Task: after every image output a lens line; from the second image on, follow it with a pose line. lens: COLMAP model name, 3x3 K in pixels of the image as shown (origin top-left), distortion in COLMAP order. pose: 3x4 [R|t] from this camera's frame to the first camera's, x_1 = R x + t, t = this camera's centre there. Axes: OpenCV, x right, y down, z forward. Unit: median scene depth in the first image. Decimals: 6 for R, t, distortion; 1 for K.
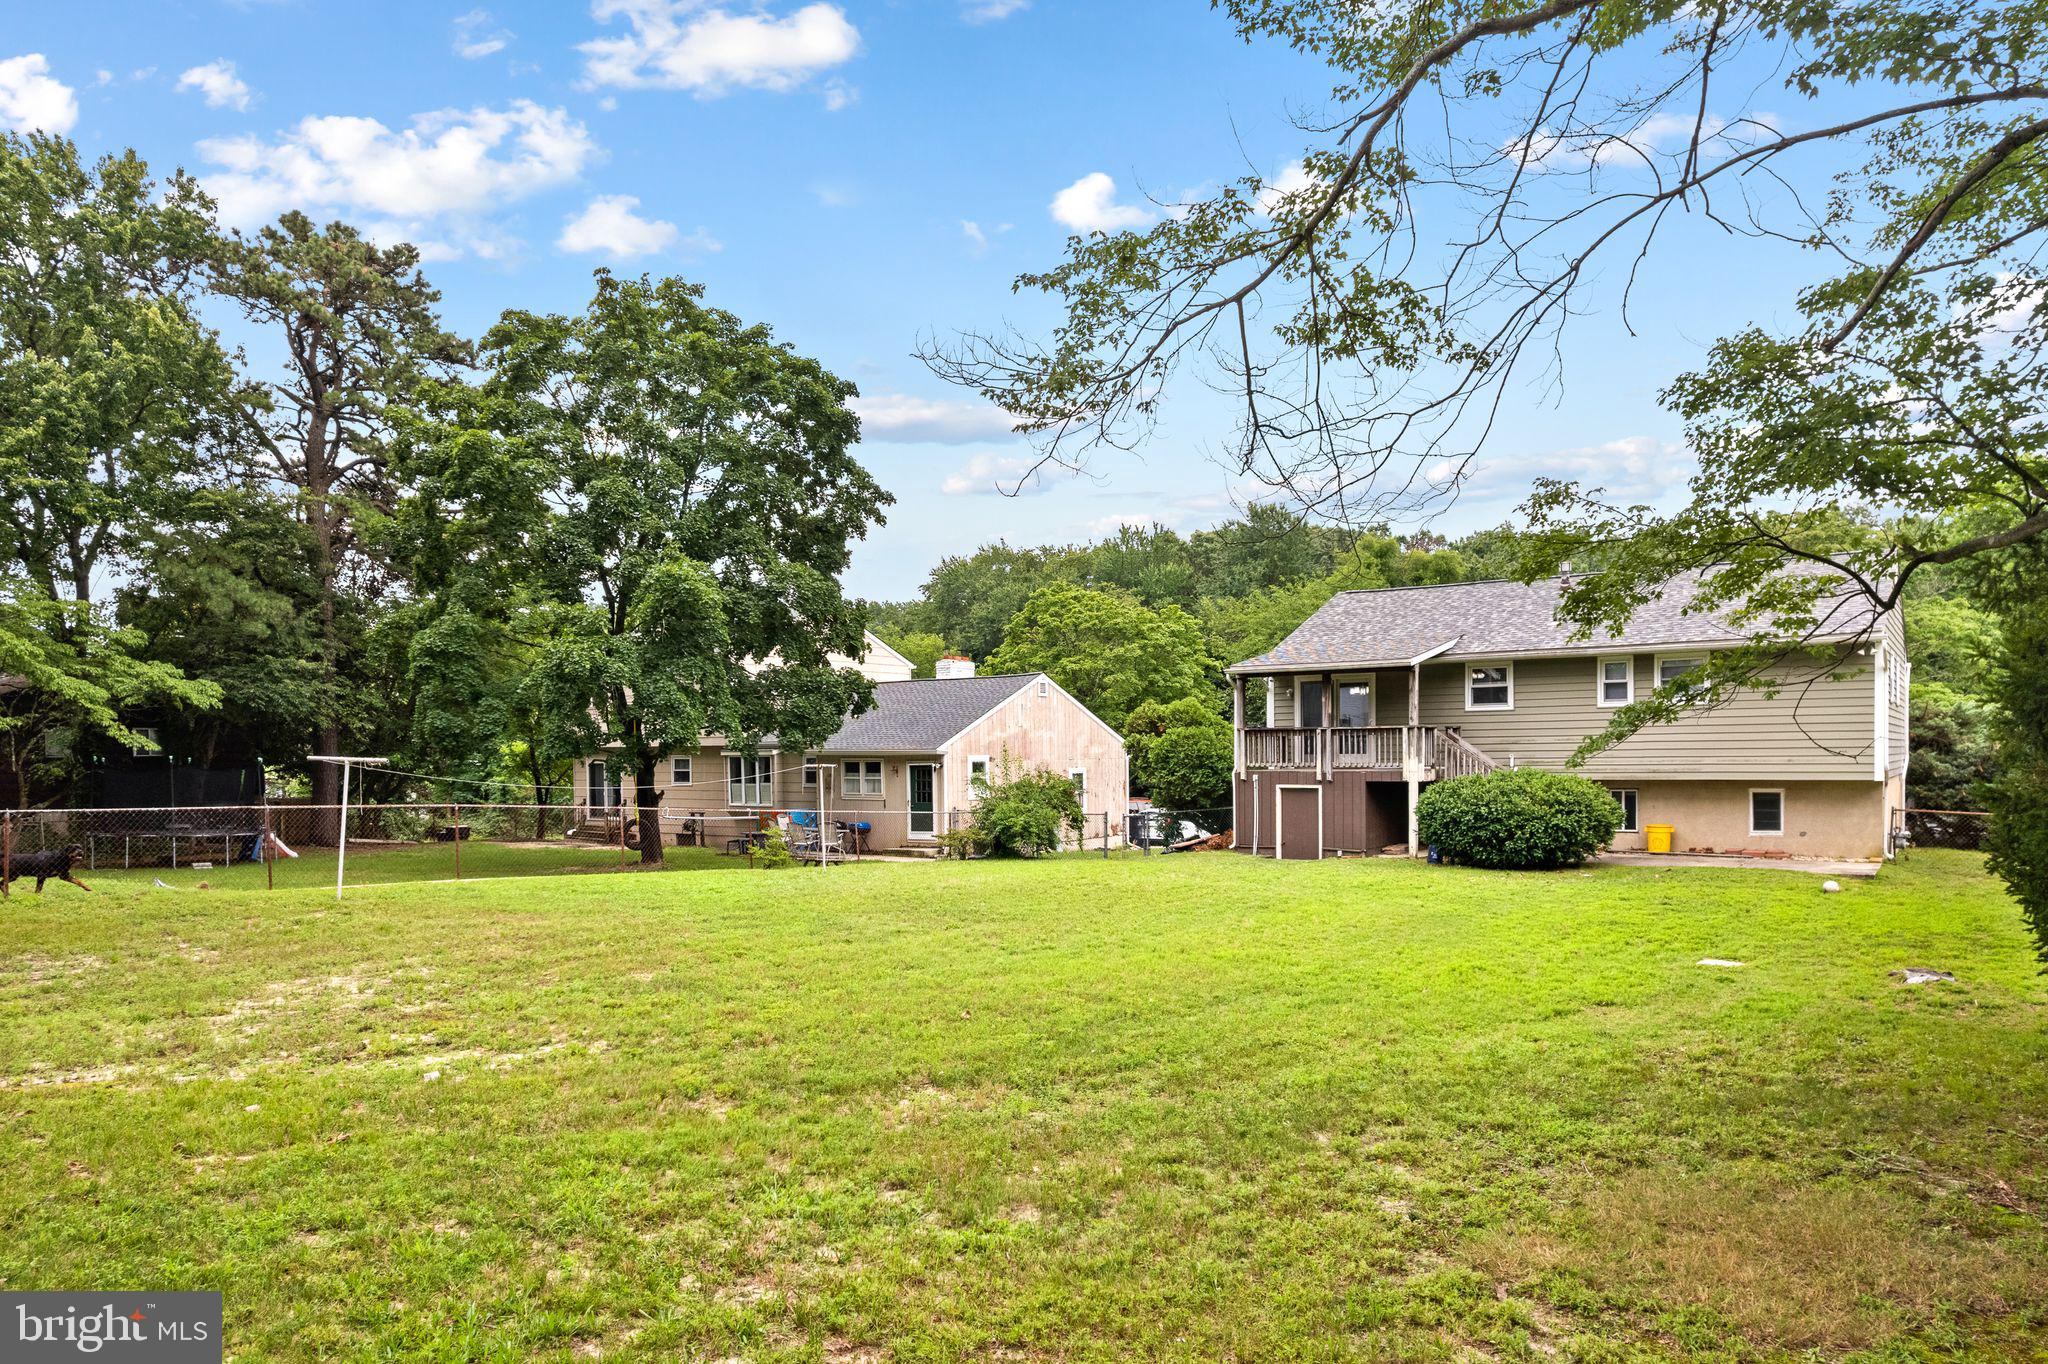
lens RADIAL K [[1295.4, 0, 1020.2], [0, 1295.4, 706.4], [0, 0, 1]] dist [-0.071349, 0.051073]
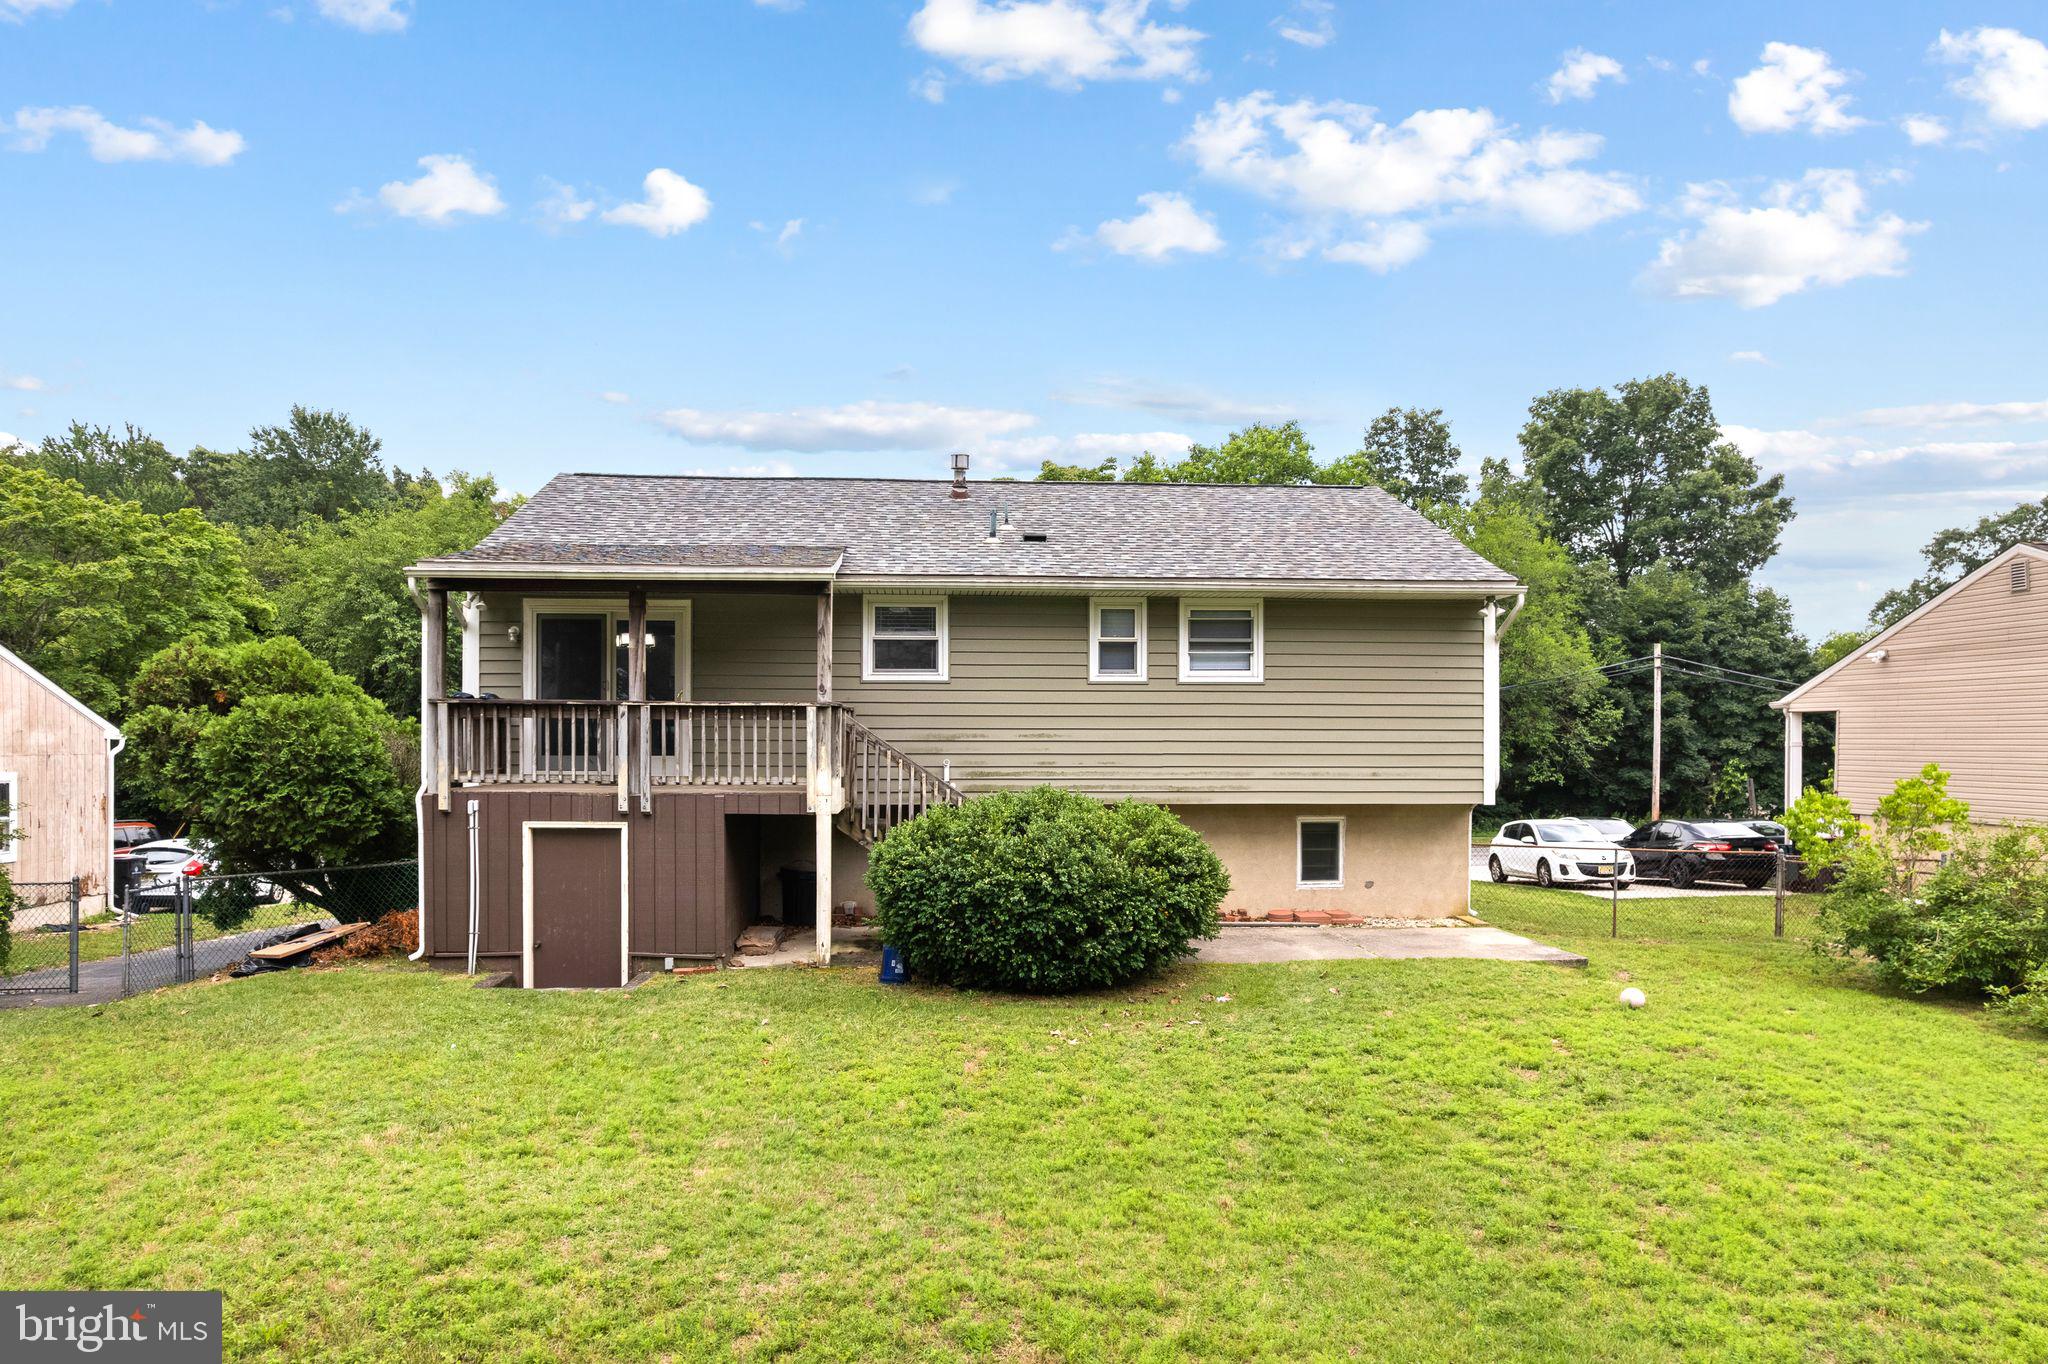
lens RADIAL K [[1369.1, 0, 1029.4], [0, 1369.1, 793.8], [0, 0, 1]] dist [-0.022828, 0.001872]
pose [[0.769395, -0.011053, 0.638678, 0.023560], [-0.034388, 0.997684, 0.058692, 0.015427], [-0.637847, -0.067120, 0.767232, 0.505190]]
